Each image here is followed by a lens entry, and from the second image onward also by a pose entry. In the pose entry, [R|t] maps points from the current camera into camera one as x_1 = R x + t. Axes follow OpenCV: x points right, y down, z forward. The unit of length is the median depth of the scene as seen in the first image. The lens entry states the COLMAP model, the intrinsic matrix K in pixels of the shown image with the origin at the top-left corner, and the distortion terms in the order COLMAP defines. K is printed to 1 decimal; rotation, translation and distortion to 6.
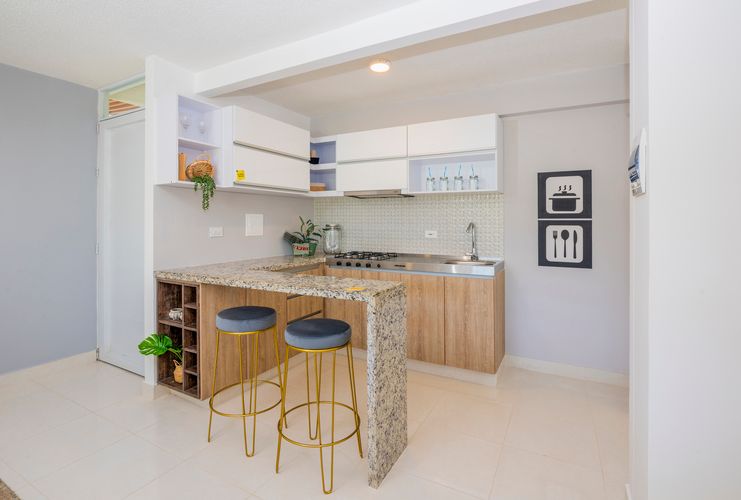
lens RADIAL K [[341.2, 0, 356.6], [0, 341.2, 221.1], [0, 0, 1]] dist [-0.002532, -0.000274]
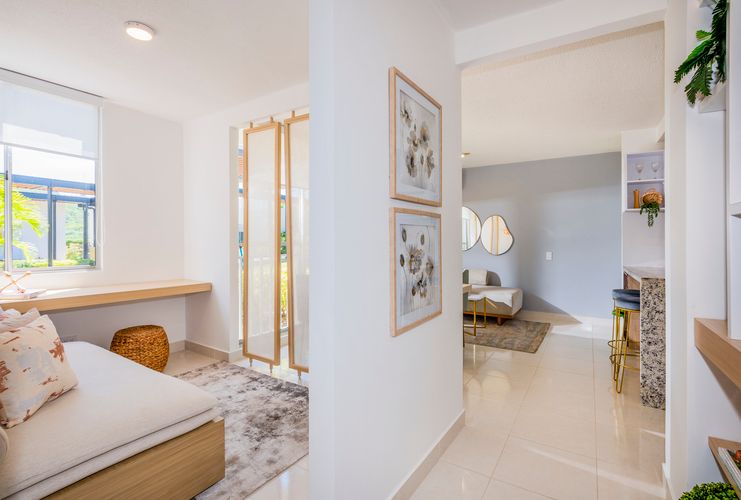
lens RADIAL K [[367.1, 0, 372.0], [0, 367.1, 237.6], [0, 0, 1]] dist [0.001870, 0.000368]
pose [[-0.052839, -0.018141, -0.998438, 1.016081], [0.007386, 0.999801, -0.018557, 0.027921], [0.998576, -0.008355, -0.052694, -0.079335]]
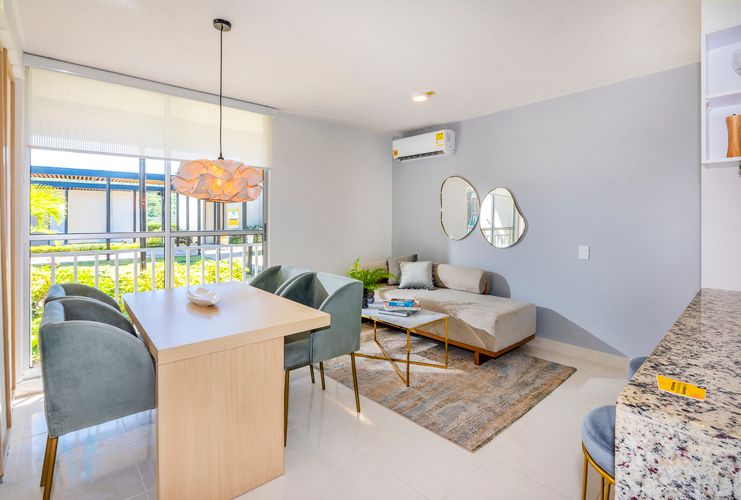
lens RADIAL K [[361.4, 0, 371.5], [0, 361.4, 228.8], [0, 0, 1]] dist [-0.003185, -0.000681]
pose [[-0.320390, 0.016530, -0.947141, 0.302780], [-0.000804, 0.999843, 0.017721, 0.005529], [0.947285, 0.006439, -0.320327, 0.483265]]
